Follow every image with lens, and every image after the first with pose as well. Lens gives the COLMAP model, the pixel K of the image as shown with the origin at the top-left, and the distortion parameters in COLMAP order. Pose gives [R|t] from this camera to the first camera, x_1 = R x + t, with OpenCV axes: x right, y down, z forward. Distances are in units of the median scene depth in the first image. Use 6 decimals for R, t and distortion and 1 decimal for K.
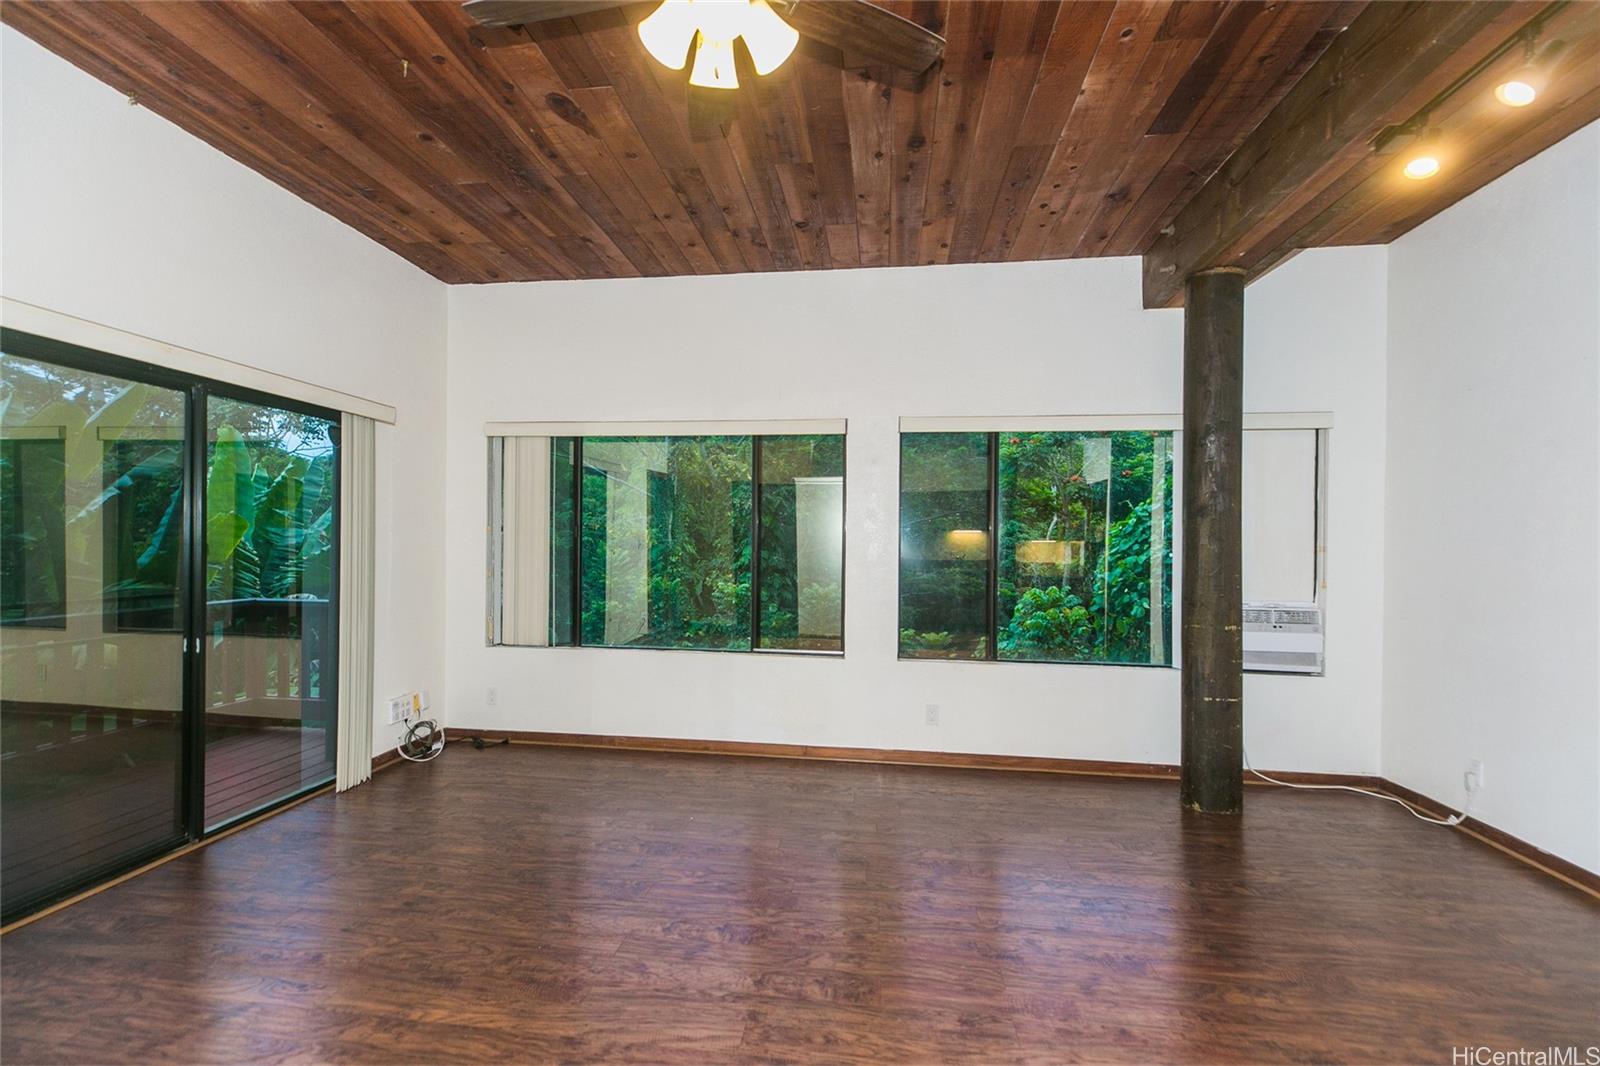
lens RADIAL K [[722.1, 0, 774.8], [0, 722.1, 545.5], [0, 0, 1]] dist [0.016145, -0.009026]
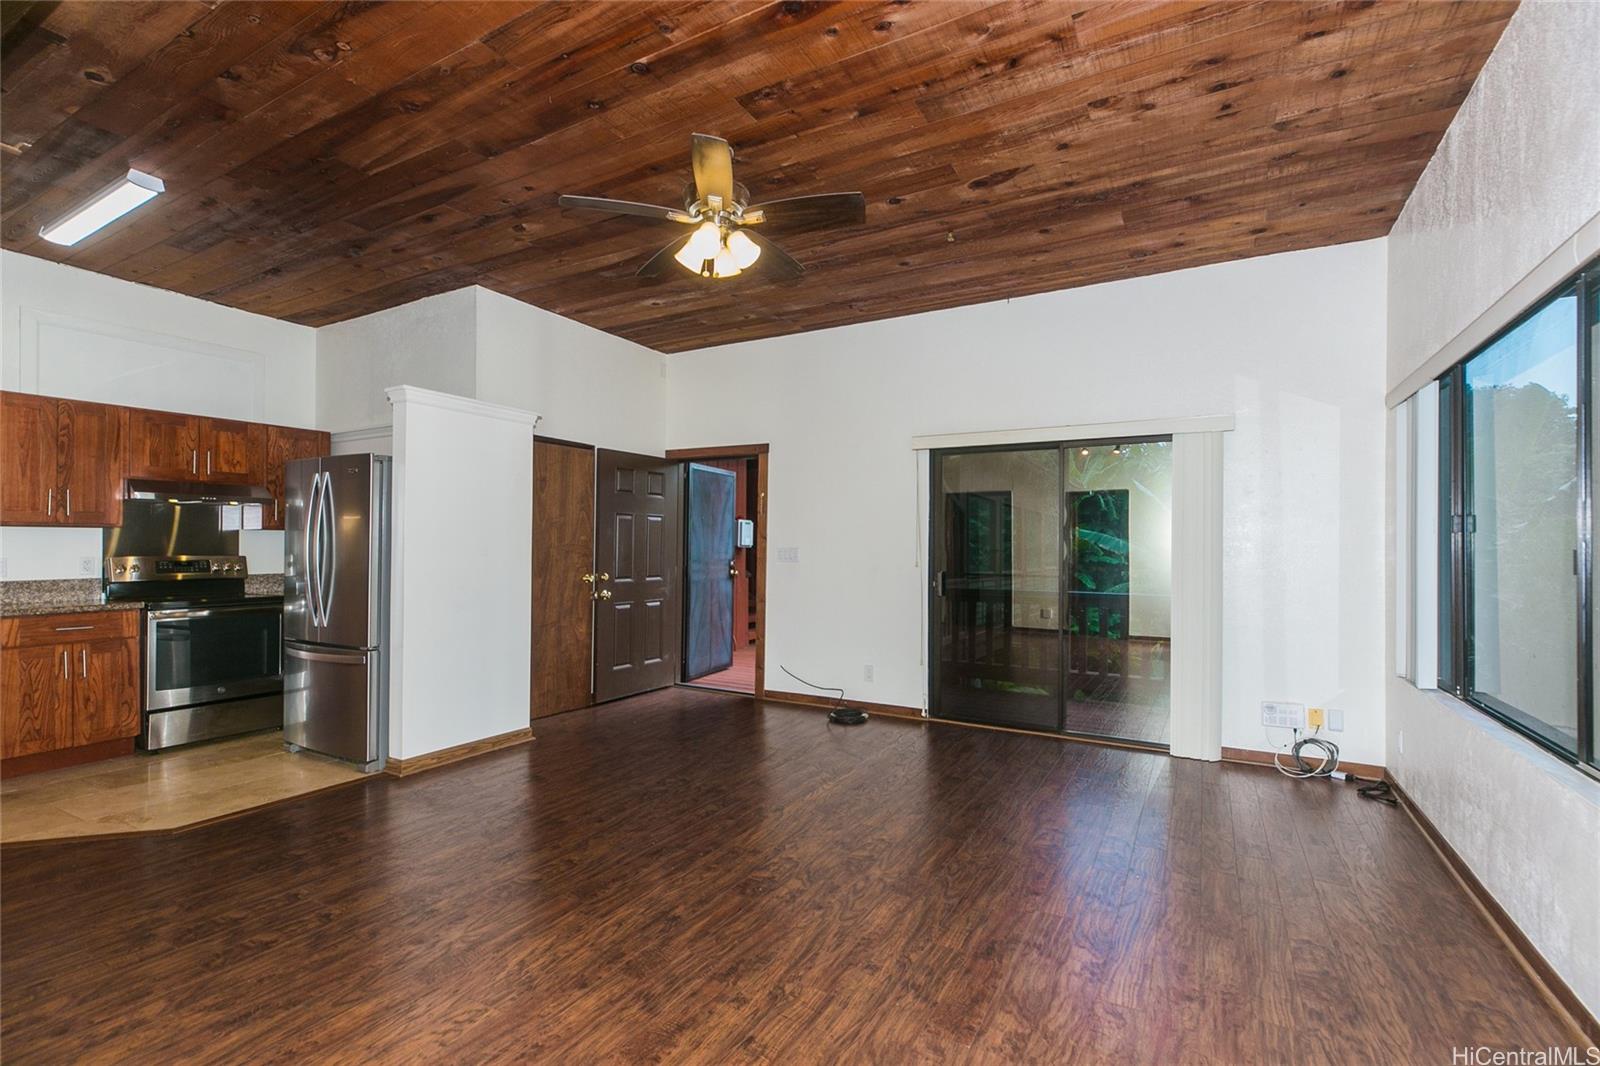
lens RADIAL K [[722.1, 0, 810.5], [0, 722.1, 545.0], [0, 0, 1]] dist [0.016145, -0.009026]
pose [[-0.349406, -0.017061, -0.936816, 0.673618], [-0.016107, 0.999796, -0.012200, 0.024786], [0.936833, 0.010827, -0.349610, 0.828752]]
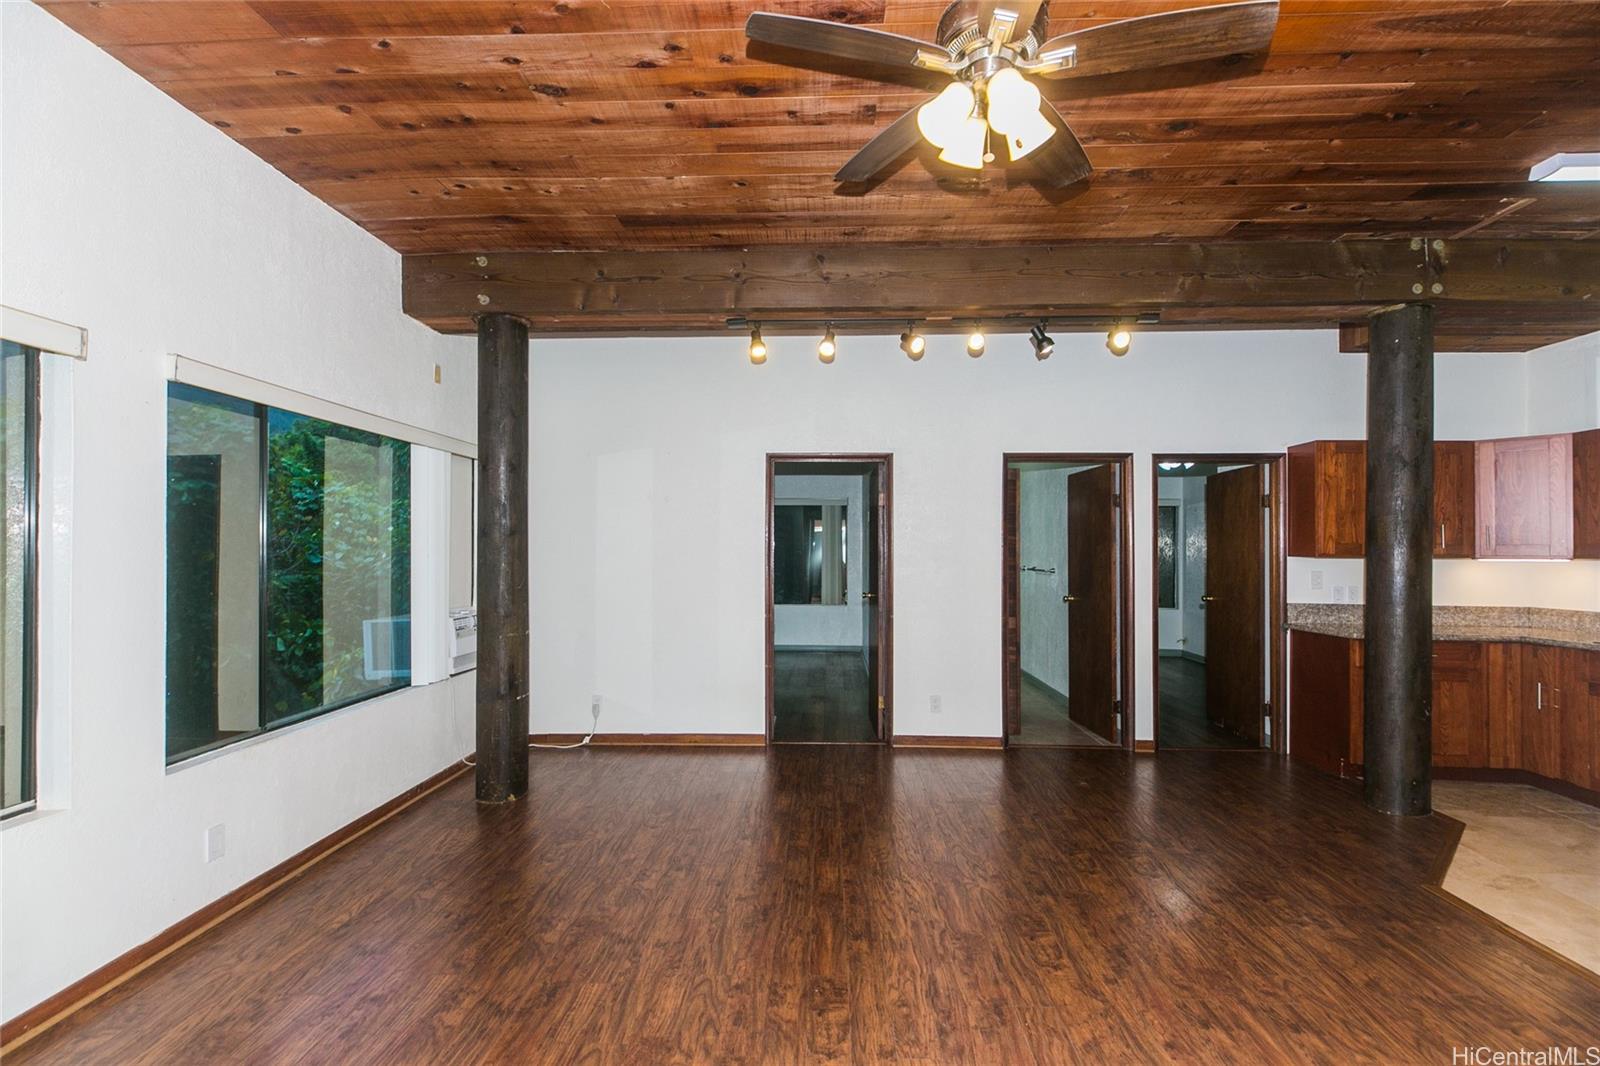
lens RADIAL K [[722.1, 0, 804.4], [0, 722.1, 538.1], [0, 0, 1]] dist [0.016145, -0.009026]
pose [[-0.112542, 0.003675, 0.993640, -0.514411], [0.006664, 0.999973, -0.002944, -0.024958], [-0.993625, 0.006291, -0.112563, 0.628638]]
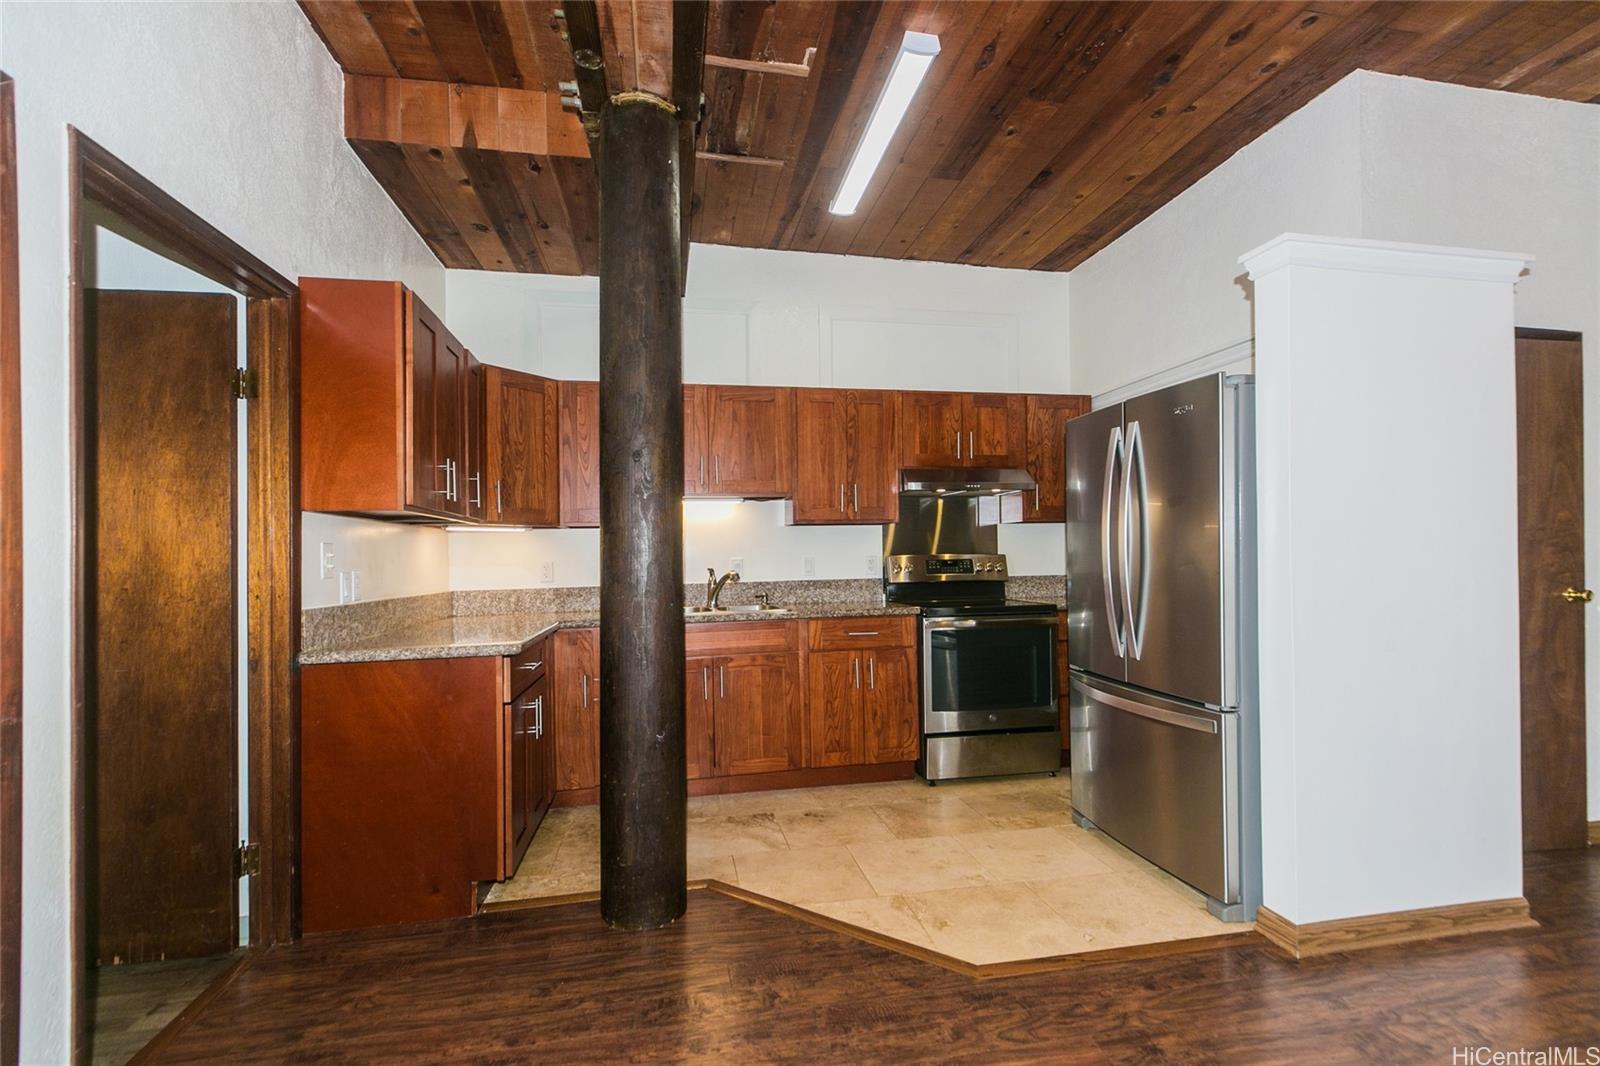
lens RADIAL K [[722.1, 0, 797.7], [0, 722.1, 547.7], [0, 0, 1]] dist [0.016145, -0.009026]
pose [[-0.943995, -0.004763, -0.329925, 0.458752], [-0.003652, 0.999985, -0.003990, 0.040358], [0.329940, -0.002561, -0.943999, 0.344908]]
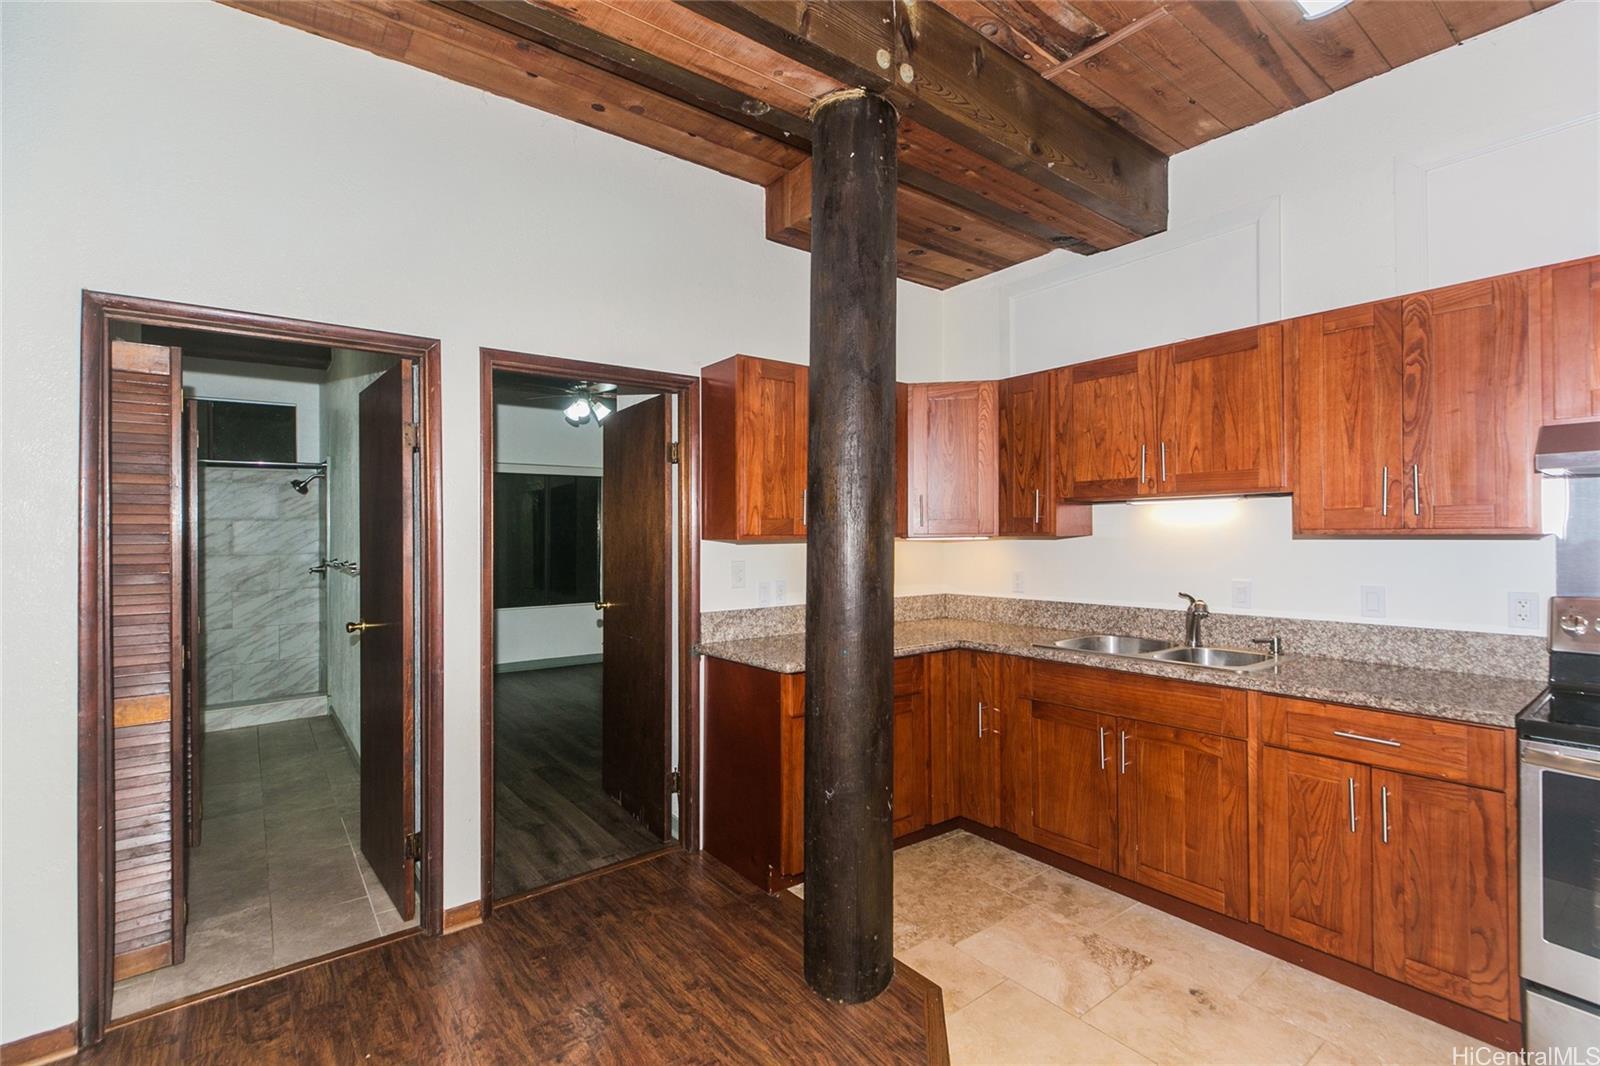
lens RADIAL K [[722.1, 0, 806.3], [0, 722.1, 523.0], [0, 0, 1]] dist [0.016145, -0.009026]
pose [[-0.727439, -0.003229, 0.686165, 0.009549], [0.006175, 0.999918, 0.011253, -0.017212], [-0.686145, 0.012423, -0.727359, 0.155608]]
